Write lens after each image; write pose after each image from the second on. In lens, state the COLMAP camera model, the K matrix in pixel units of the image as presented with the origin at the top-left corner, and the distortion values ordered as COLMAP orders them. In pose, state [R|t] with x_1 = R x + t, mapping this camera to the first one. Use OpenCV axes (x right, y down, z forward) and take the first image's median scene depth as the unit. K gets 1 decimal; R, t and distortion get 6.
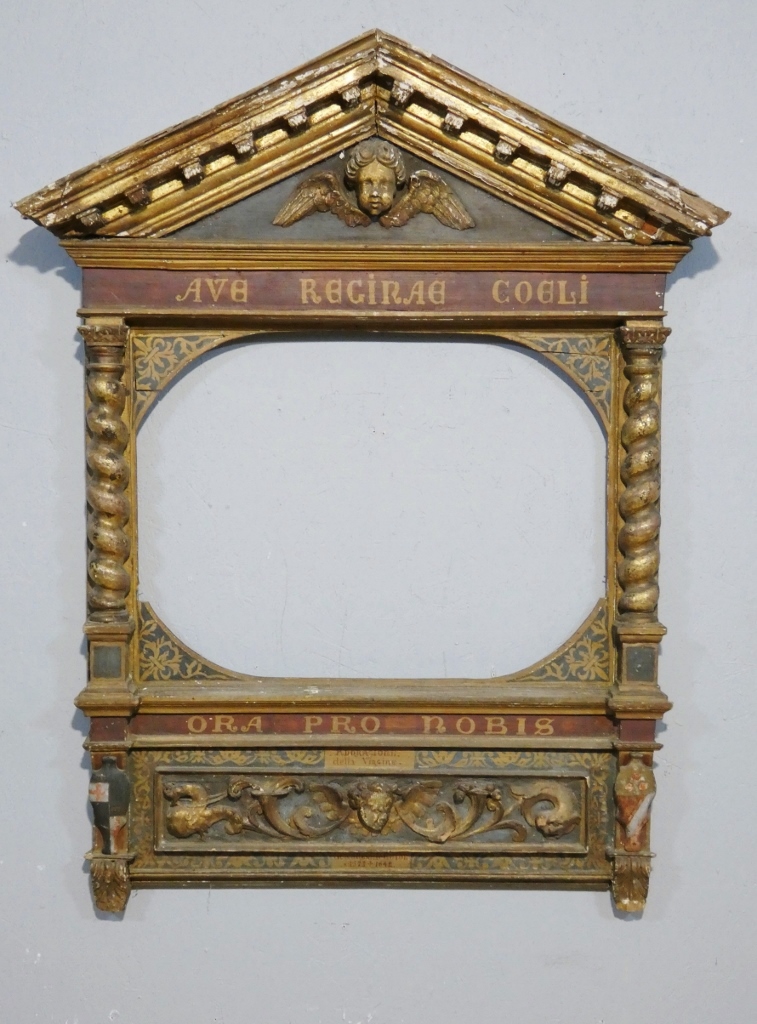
lens RADIAL K [[1747.1, 0, 382.1], [0, 1747.1, 518.4], [0, 0, 1]] dist [0.103308, 0.000000]
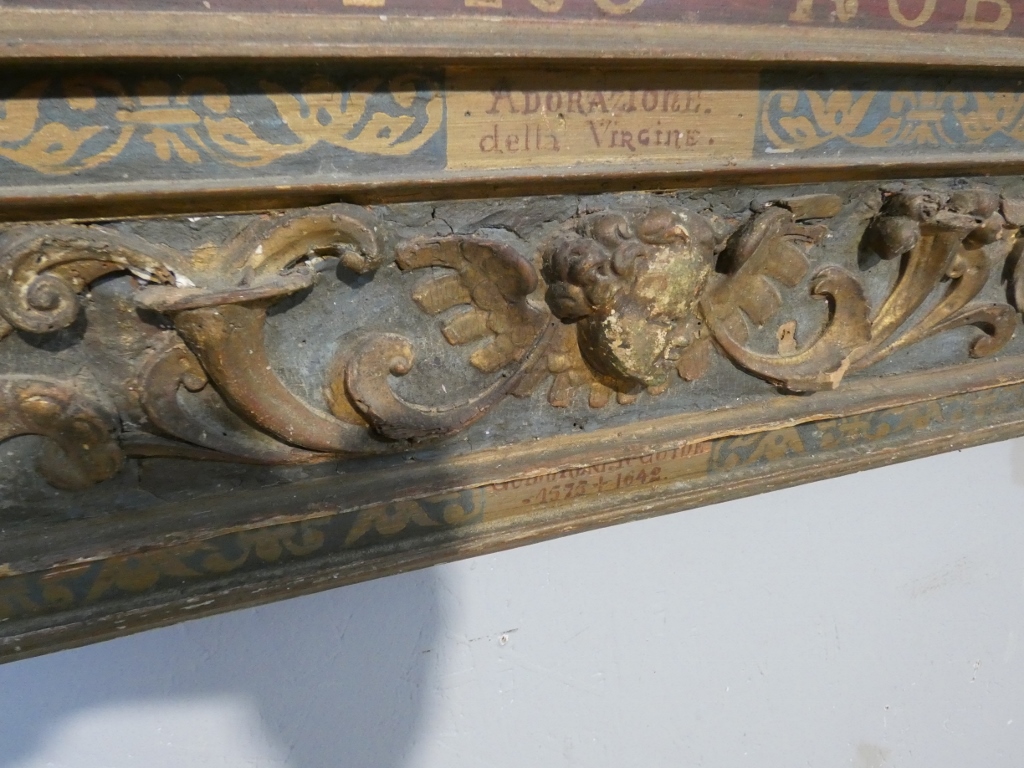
lens RADIAL K [[712.8, 0, 514.2], [0, 712.8, 379.8], [0, 0, 1]] dist [0.000790, -0.014237]
pose [[0.941623, -0.137942, 0.307111, -0.059282], [0.047785, 0.957732, 0.283664, 0.144612], [-0.333260, -0.252429, 0.908415, 0.911298]]
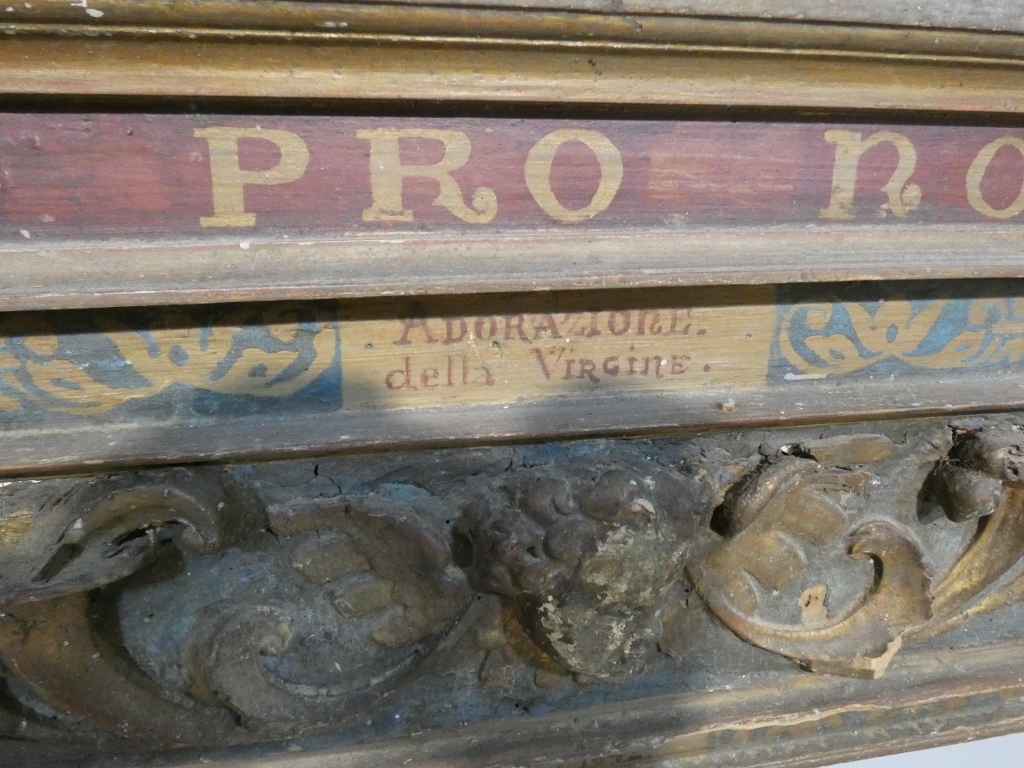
lens RADIAL K [[712.8, 0, 516.5], [0, 712.8, 384.1], [0, 0, 1]] dist [0.000790, -0.014237]
pose [[0.982699, -0.060499, 0.175050, -0.027896], [0.019847, 0.974101, 0.225241, 0.123773], [-0.184143, -0.217870, 0.958449, 0.933871]]
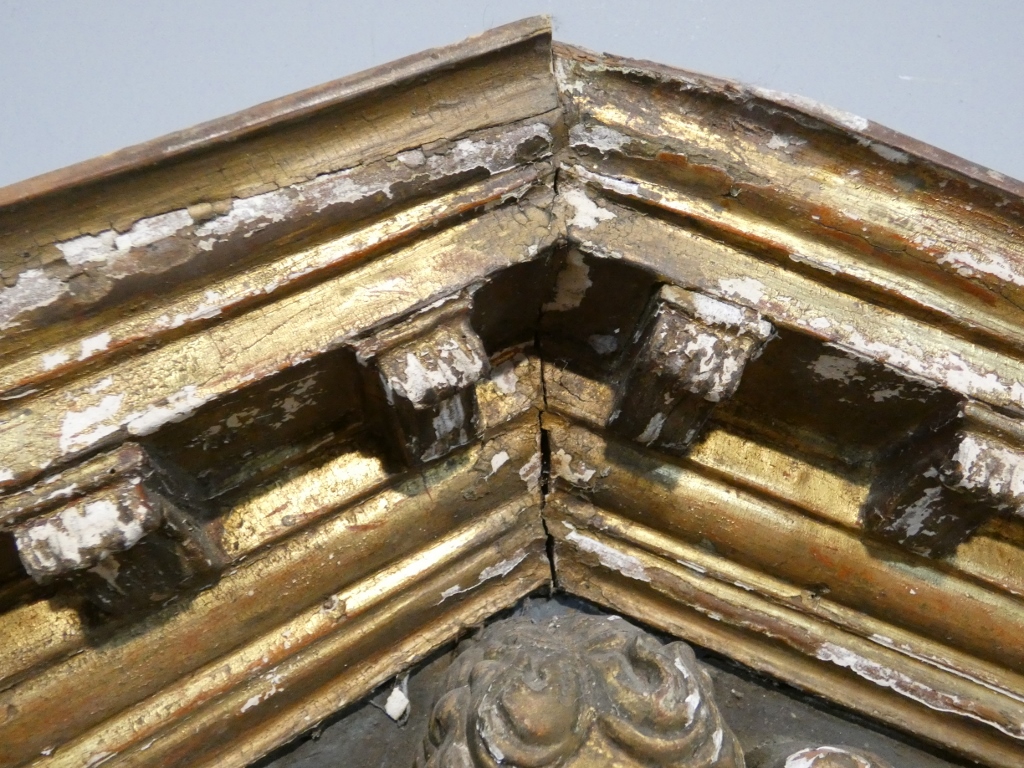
lens RADIAL K [[712.8, 0, 515.7], [0, 712.8, 385.1], [0, 0, 1]] dist [0.000790, -0.014237]
pose [[0.990305, -0.047098, 0.130680, -0.017819], [0.103315, 0.878581, -0.466285, -0.194726], [-0.092852, 0.475266, 0.874929, 0.888394]]
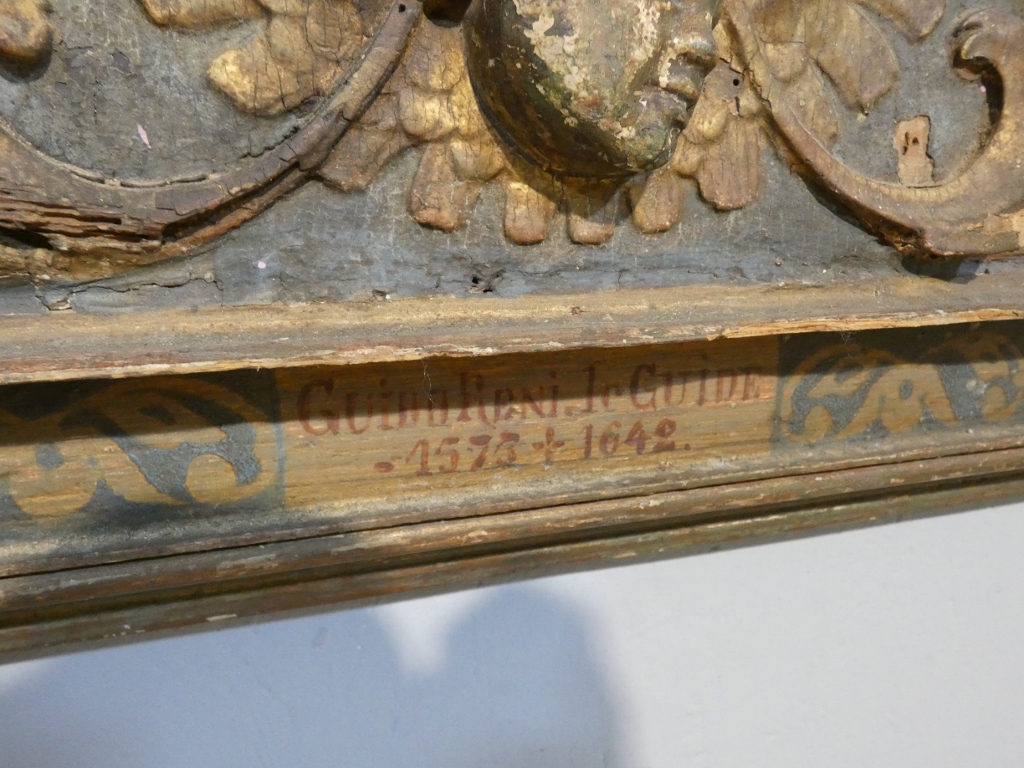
lens RADIAL K [[712.8, 0, 517.0], [0, 712.8, 379.6], [0, 0, 1]] dist [0.000790, -0.014237]
pose [[0.956574, -0.075343, 0.281585, -0.027025], [0.055526, 0.995428, 0.077715, 0.189873], [-0.286153, -0.058704, 0.956384, 0.960532]]
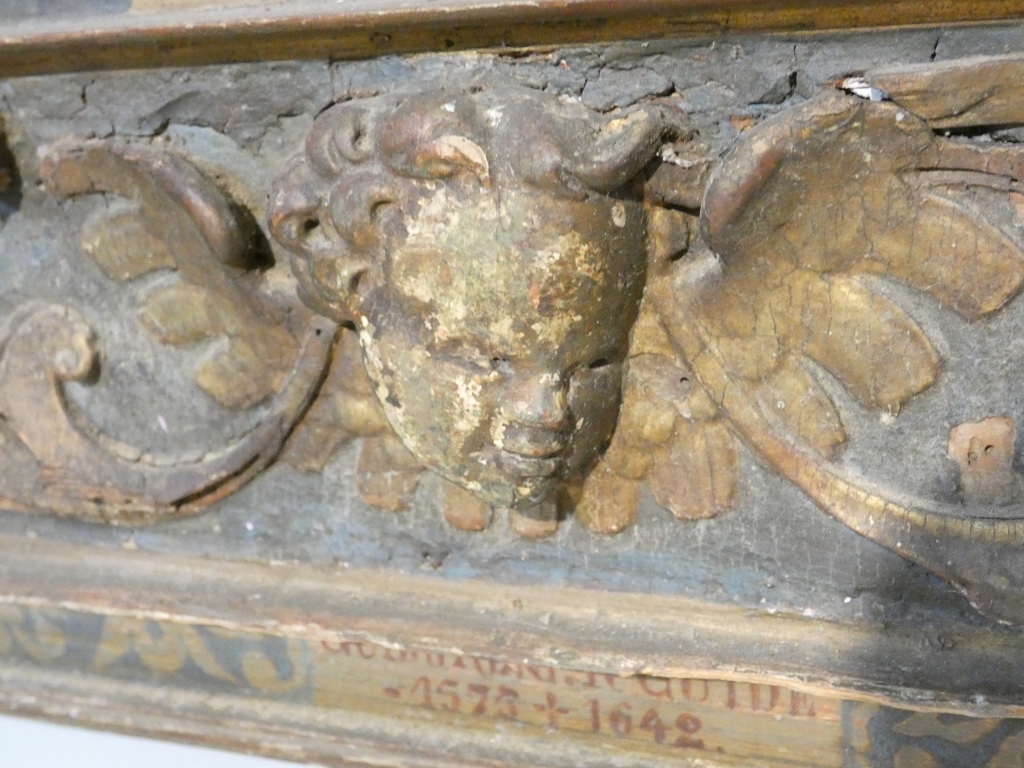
lens RADIAL K [[1476.5, 0, 515.4], [0, 1476.5, 382.9], [0, 0, 1]] dist [0.024494, 0.000000]
pose [[0.905516, 0.029657, -0.423274, 0.039785], [0.082211, 0.966389, 0.243585, 0.146445], [0.416271, -0.255368, 0.872643, 0.922112]]
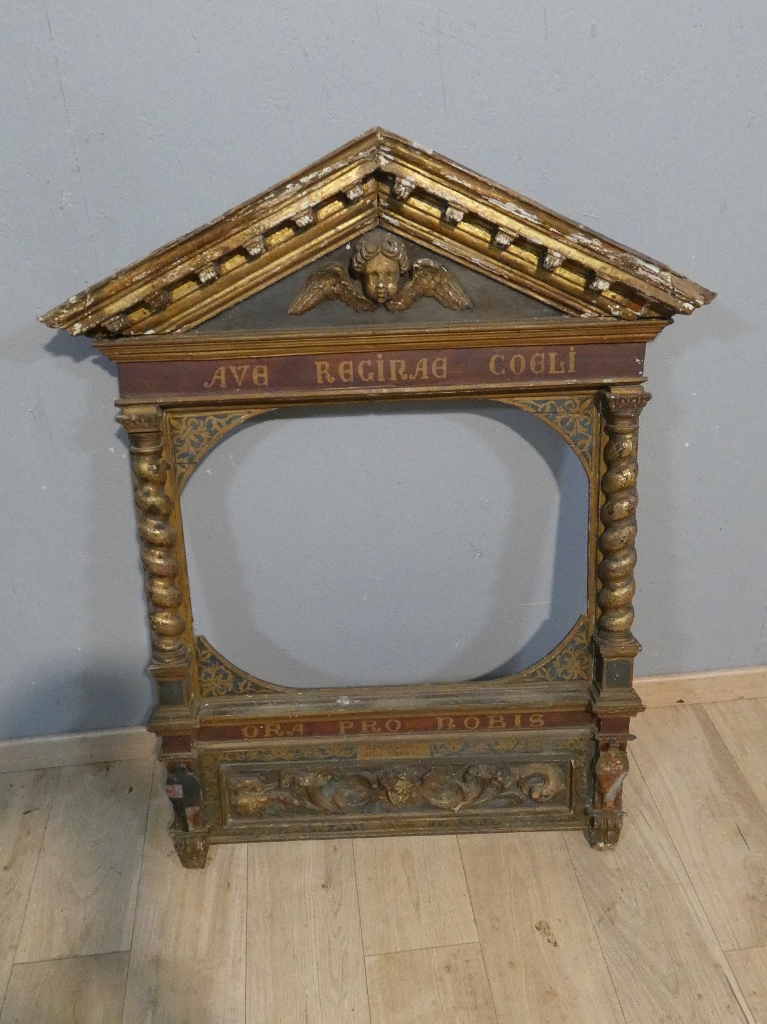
lens RADIAL K [[903.5, 0, 372.6], [0, 903.5, 506.4], [0, 0, 1]] dist [-0.011756, 0.034273]
pose [[0.999070, -0.043070, -0.002093, -0.013239], [0.042673, 0.980575, 0.191448, -0.153061], [-0.006194, -0.191360, 0.981500, 0.420250]]
